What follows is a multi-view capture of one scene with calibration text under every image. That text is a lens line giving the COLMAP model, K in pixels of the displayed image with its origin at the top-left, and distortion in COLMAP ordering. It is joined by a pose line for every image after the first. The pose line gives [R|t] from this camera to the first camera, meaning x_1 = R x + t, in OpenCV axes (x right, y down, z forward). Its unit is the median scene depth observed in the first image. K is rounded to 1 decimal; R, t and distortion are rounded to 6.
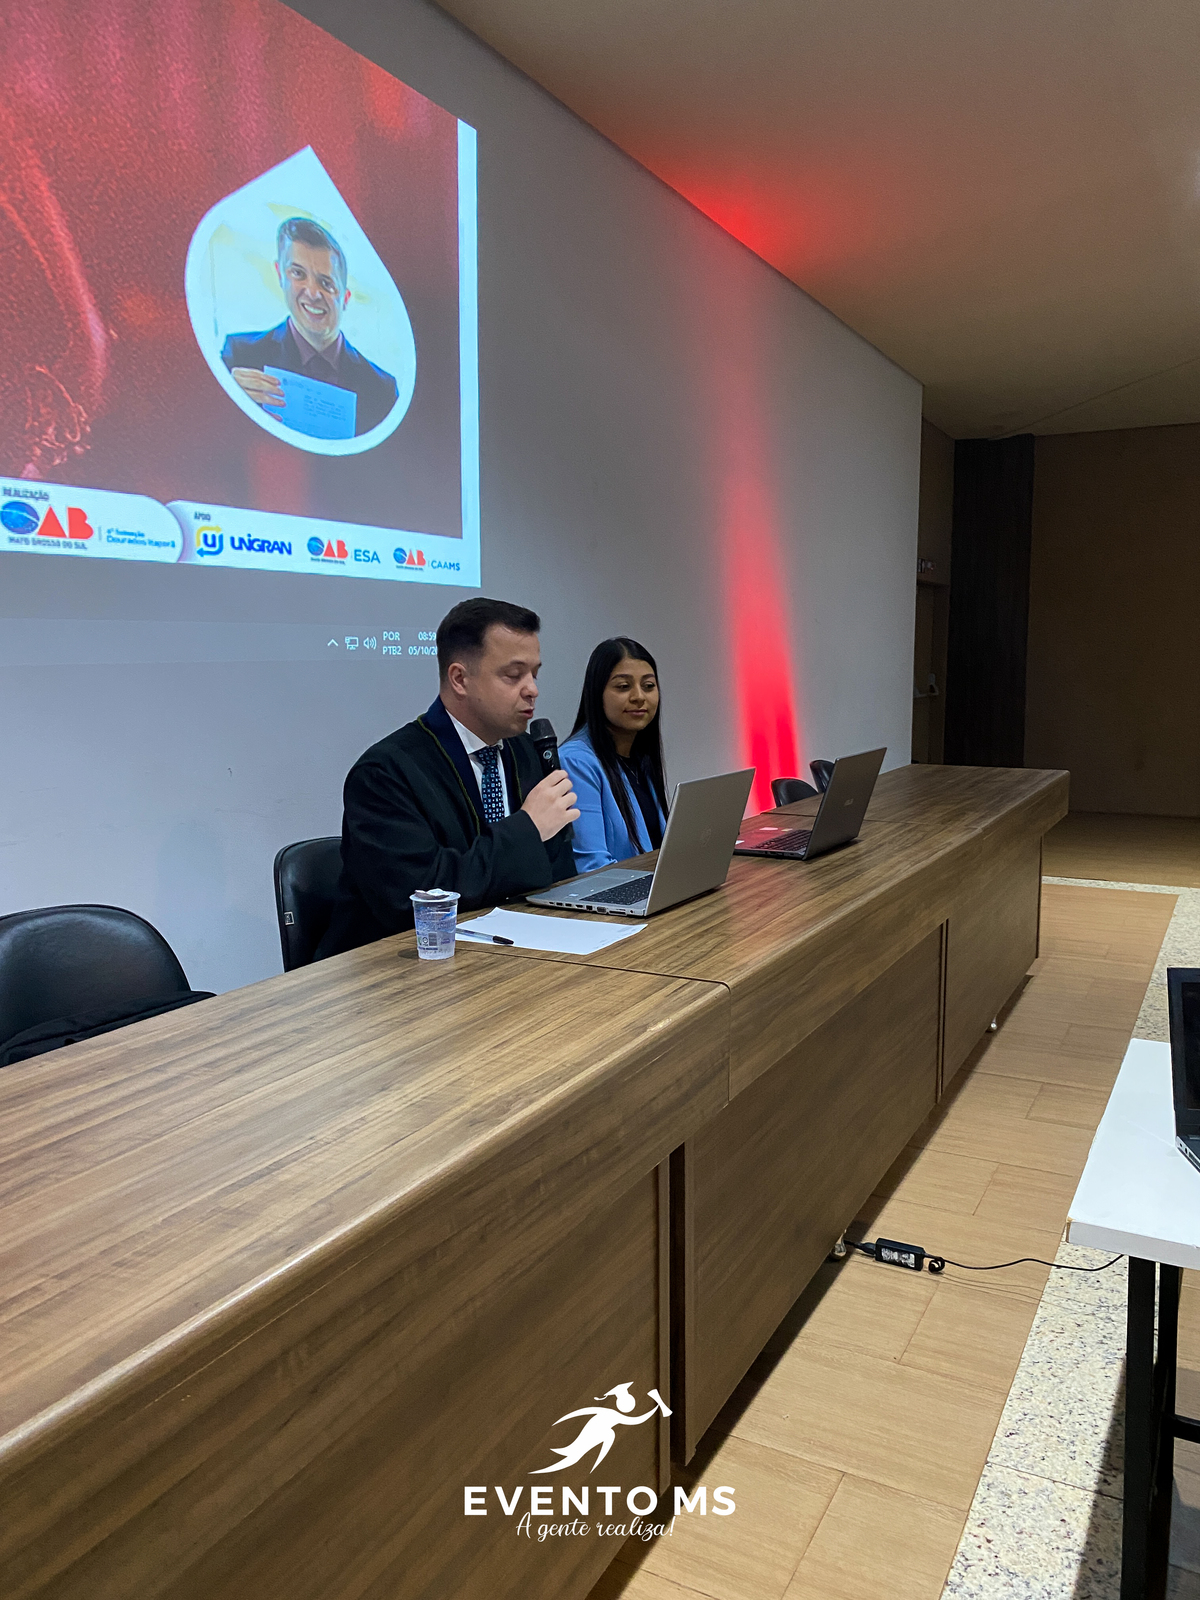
lens RADIAL K [[1213.6, 0, 604.2], [0, 1213.6, 786.6], [0, 0, 1]] dist [0.055680, -0.085599]
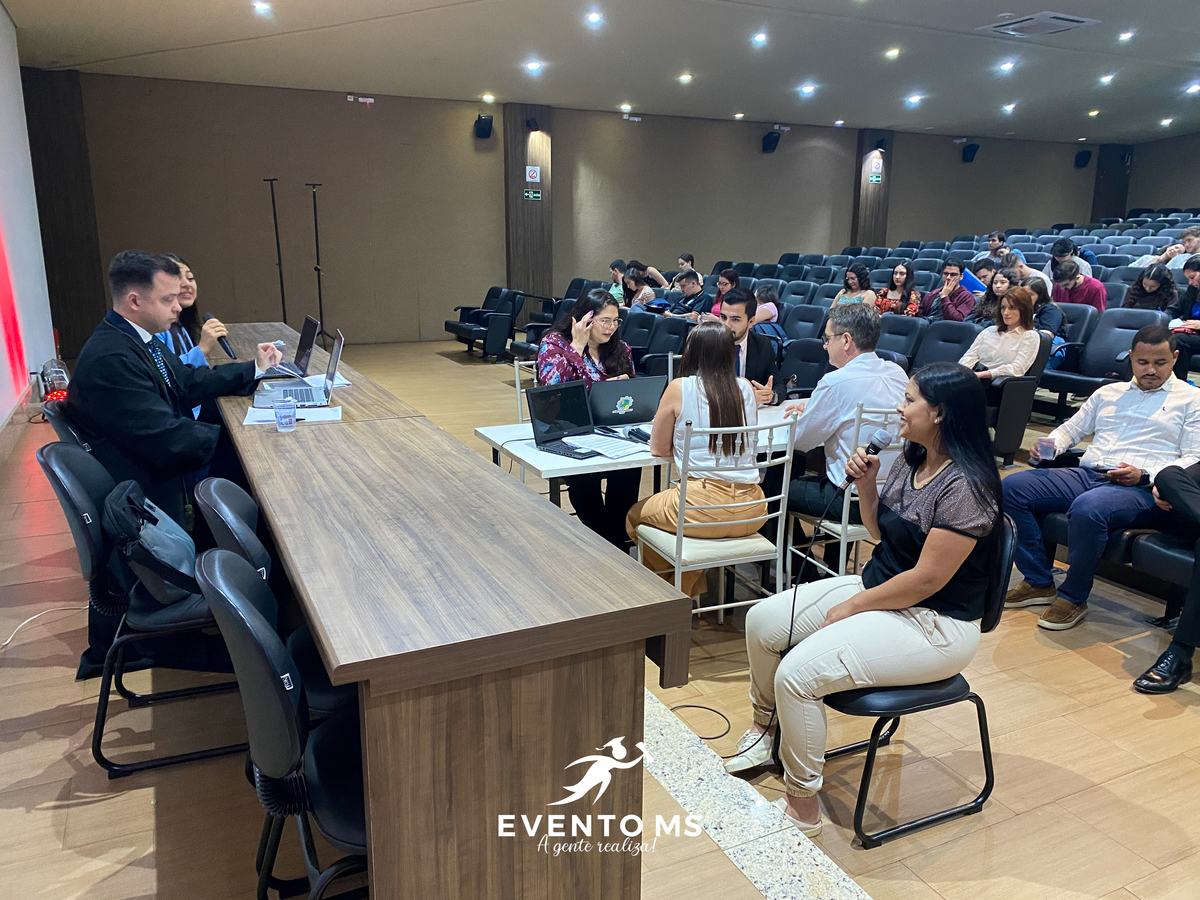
lens RADIAL K [[910.2, 0, 623.3], [0, 910.2, 438.5], [0, 0, 1]] dist [0.055680, -0.085599]
pose [[0.576916, -0.171544, 0.798587, -0.670938], [0.075200, 0.984700, 0.157197, -0.031212], [-0.813334, -0.030636, 0.580989, -0.236433]]
